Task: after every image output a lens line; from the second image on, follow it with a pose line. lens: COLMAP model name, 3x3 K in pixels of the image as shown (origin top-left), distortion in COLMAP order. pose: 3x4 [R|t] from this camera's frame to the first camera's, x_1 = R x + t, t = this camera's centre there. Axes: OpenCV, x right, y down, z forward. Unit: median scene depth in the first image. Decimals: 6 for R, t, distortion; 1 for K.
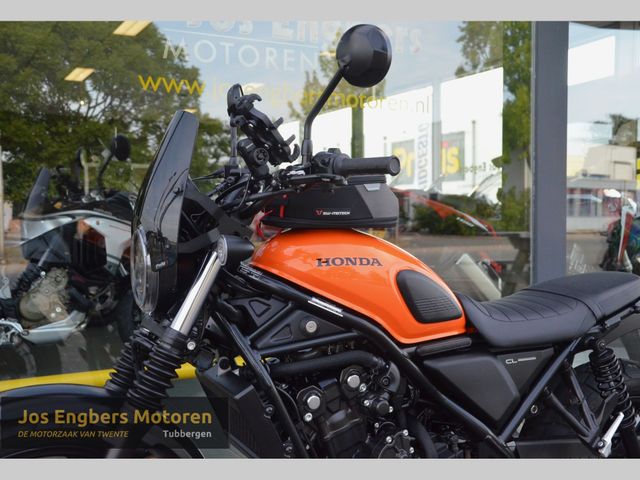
lens RADIAL K [[770.1, 0, 345.7], [0, 770.1, 247.2], [0, 0, 1]] dist [0.076221, 0.000000]
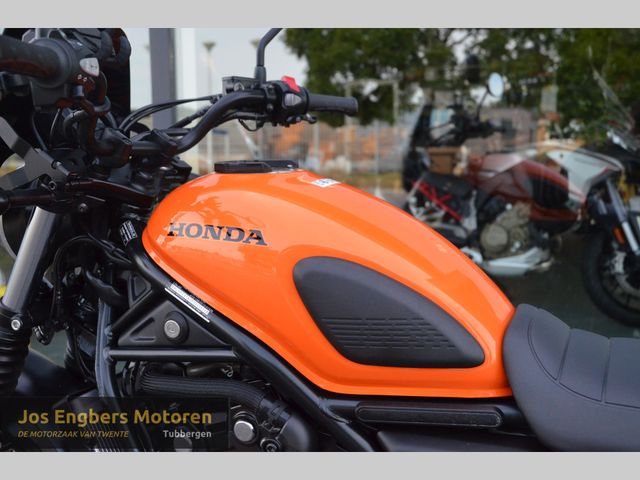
lens RADIAL K [[714.0, 0, 320.6], [0, 714.0, 235.0], [0, 0, 1]] dist [0.034759, 0.000000]
pose [[0.636809, 0.100214, -0.764481, 0.411673], [-0.037084, 0.994351, 0.099457, -0.031602], [0.770129, -0.034985, 0.636928, 0.623891]]
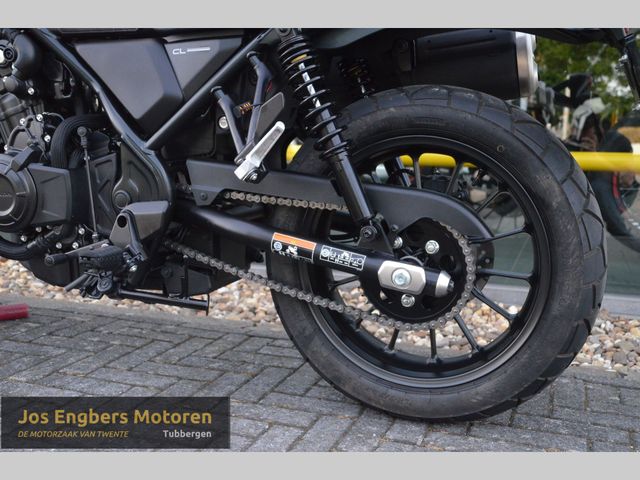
lens RADIAL K [[677.9, 0, 323.5], [0, 677.9, 241.5], [0, 0, 1]] dist [0.002923, 0.000000]
pose [[0.671554, 0.129200, -0.729604, 0.832327], [-0.057144, 0.990778, 0.122853, 0.244777], [0.738749, -0.040810, 0.672744, 0.641082]]
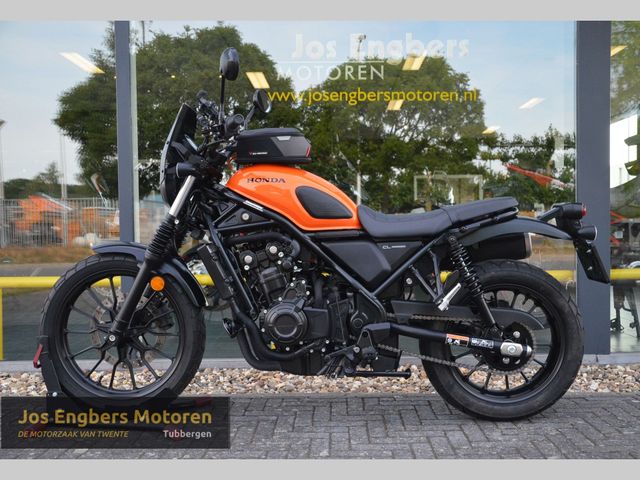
lens RADIAL K [[677.9, 0, 327.5], [0, 677.9, 242.0], [0, 0, 1]] dist [0.002923, 0.000000]
pose [[0.874564, 0.004580, -0.484889, 0.773294], [-0.012168, 0.999848, -0.012502, 0.155467], [0.484758, 0.016833, 0.874486, -0.255094]]
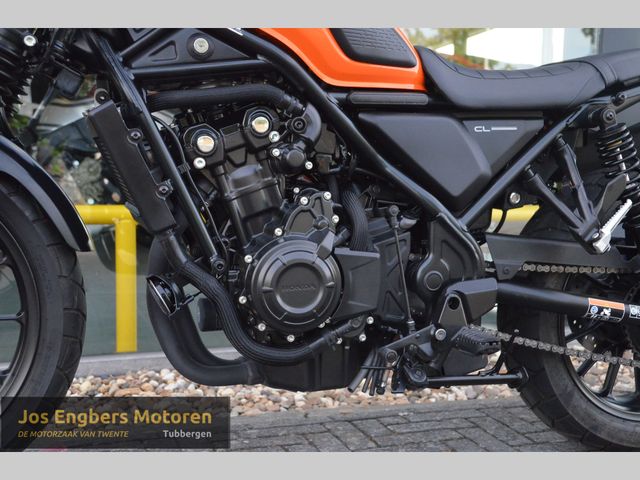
lens RADIAL K [[822.0, 0, 329.2], [0, 822.0, 248.2], [0, 0, 1]] dist [0.120162, 0.000000]
pose [[0.986942, 0.027964, -0.158628, 0.197442], [-0.022150, 0.999021, 0.038306, 0.239243], [0.159544, -0.034292, 0.986595, 0.144638]]
